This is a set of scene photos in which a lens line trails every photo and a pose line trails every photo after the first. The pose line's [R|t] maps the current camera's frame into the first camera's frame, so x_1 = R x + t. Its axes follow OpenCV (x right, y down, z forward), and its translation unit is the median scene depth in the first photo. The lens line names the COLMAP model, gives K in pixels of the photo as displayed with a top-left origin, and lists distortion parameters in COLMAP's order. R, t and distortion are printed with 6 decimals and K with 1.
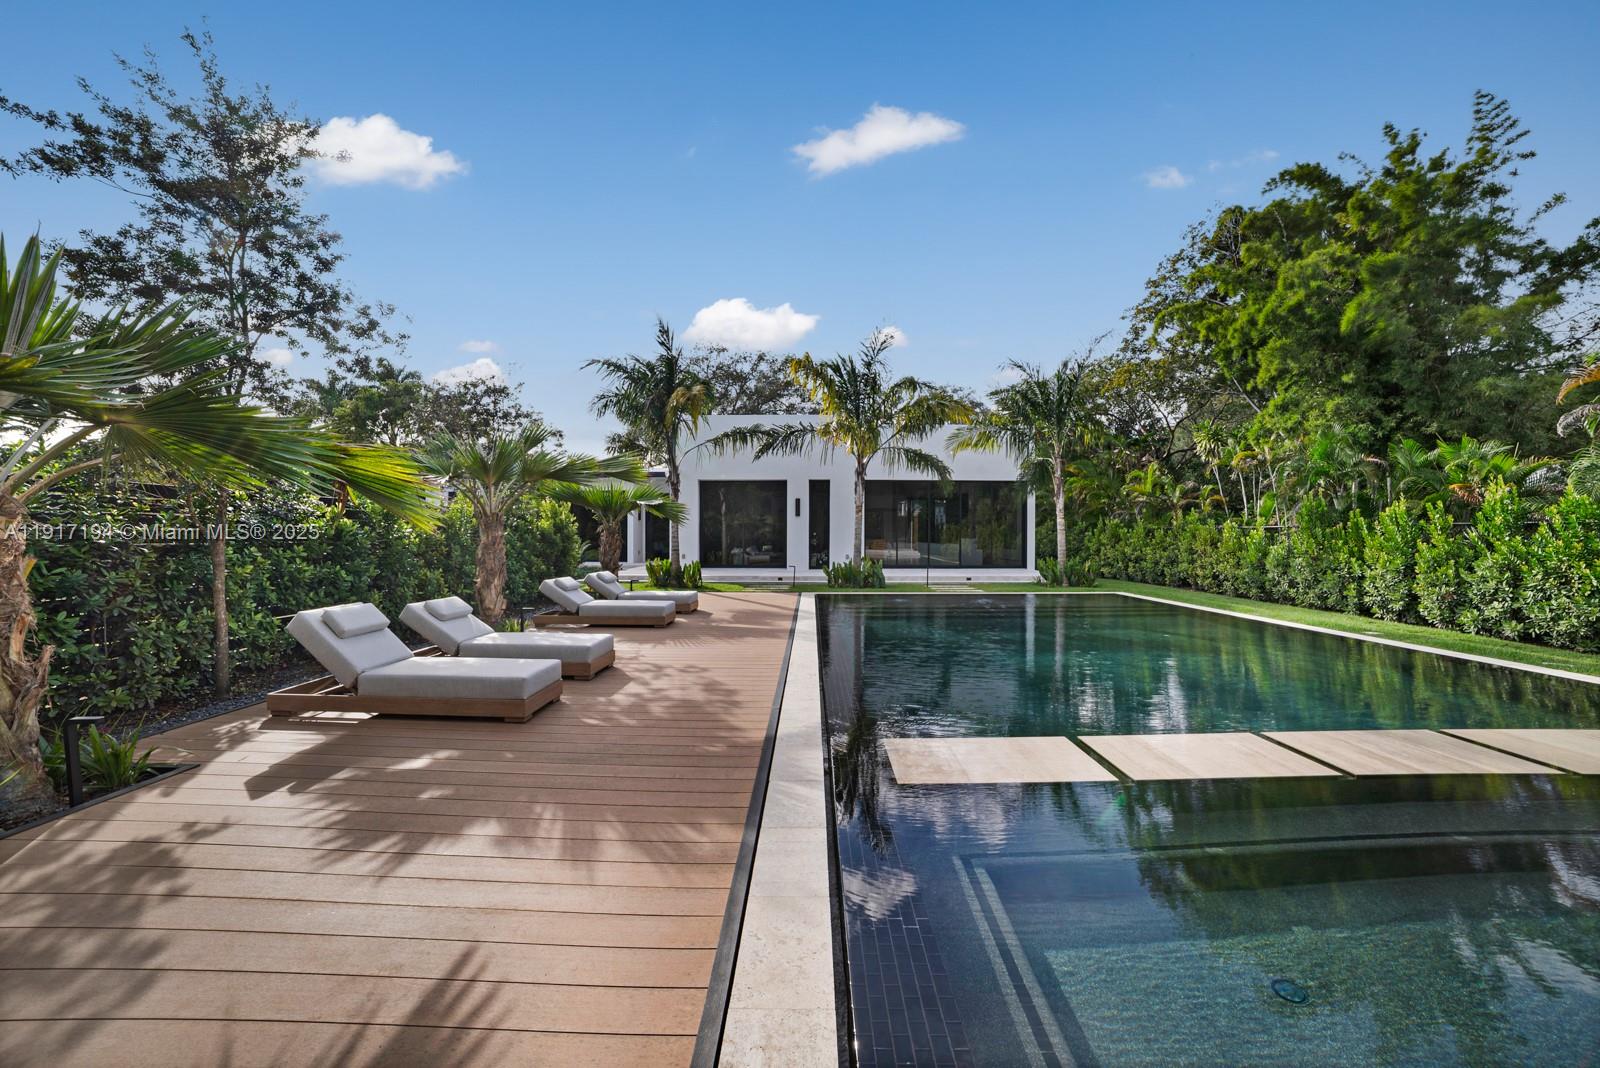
lens RADIAL K [[669.4, 0, 821.8], [0, 669.4, 539.8], [0, 0, 1]] dist [-0.101248, 0.040657]
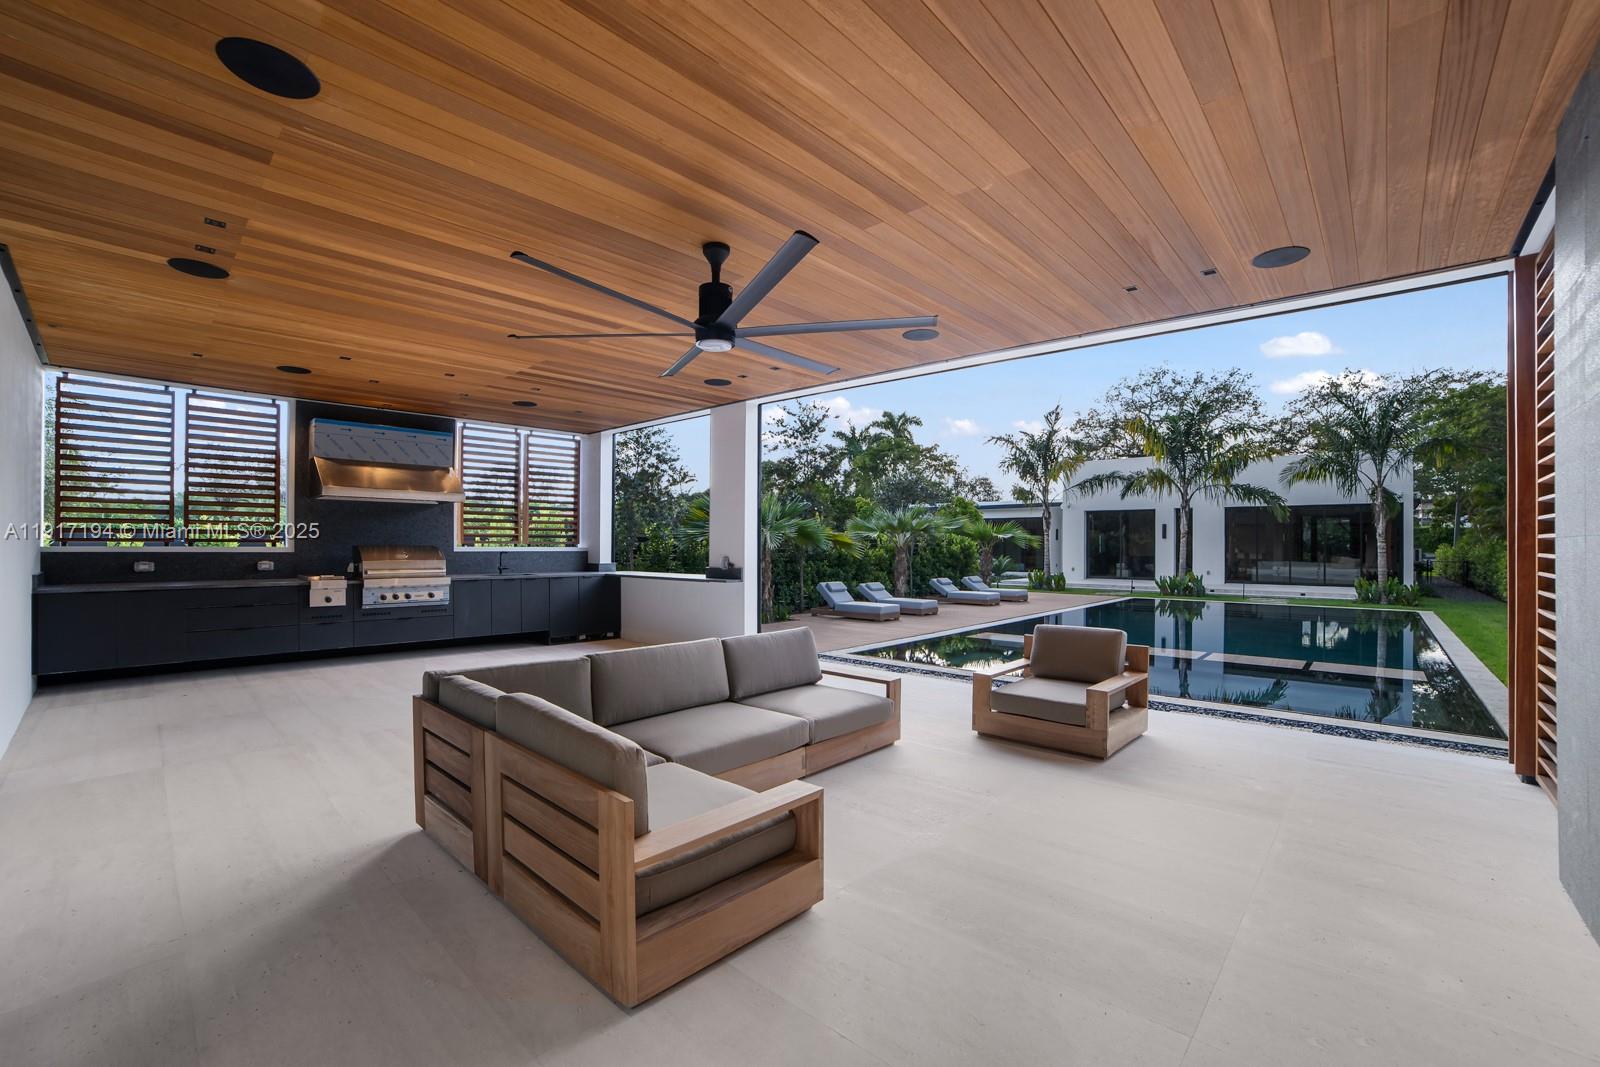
lens RADIAL K [[669.4, 0, 821.8], [0, 669.4, 539.3], [0, 0, 1]] dist [-0.101248, 0.040657]
pose [[0.739482, -0.003295, -0.673168, 0.361888], [-0.008582, 0.999861, -0.014322, -0.013503], [0.673121, 0.016368, 0.739351, -0.369989]]
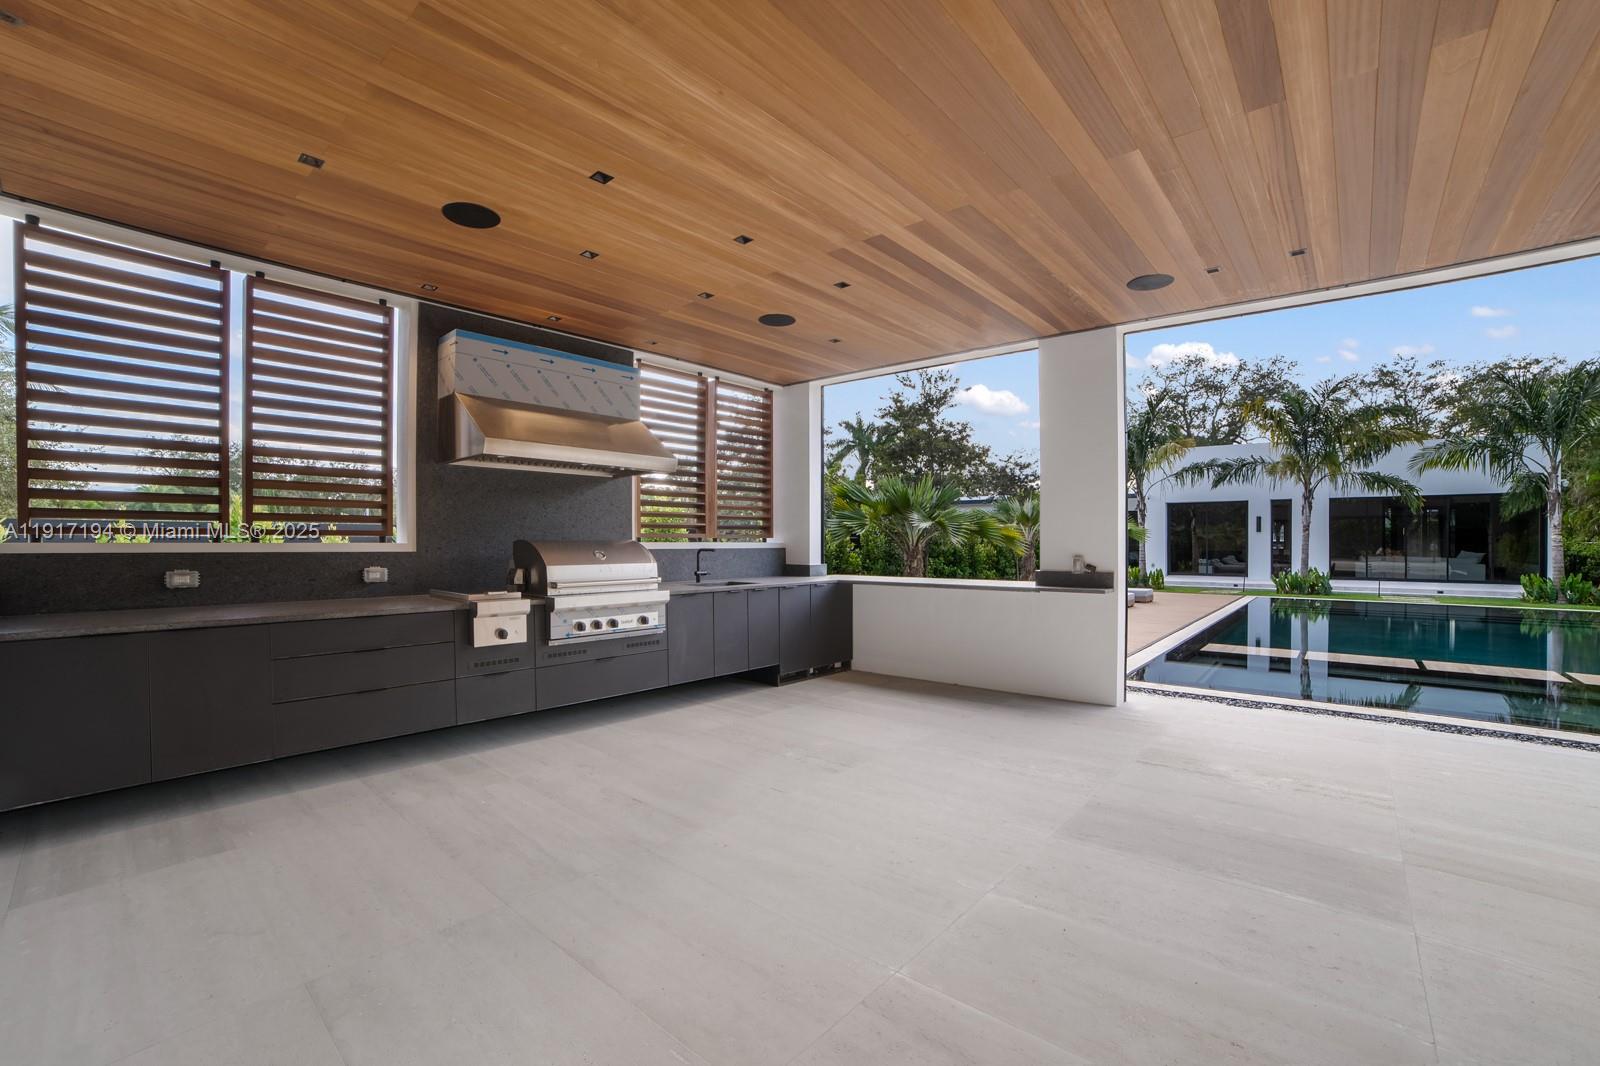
lens RADIAL K [[669.4, 0, 821.8], [0, 669.4, 538.8], [0, 0, 1]] dist [-0.101248, 0.040657]
pose [[0.767144, -0.001981, -0.641472, 0.117377], [-0.004918, 0.999948, -0.008969, -0.011642], [0.641456, 0.010036, 0.767094, -0.388064]]
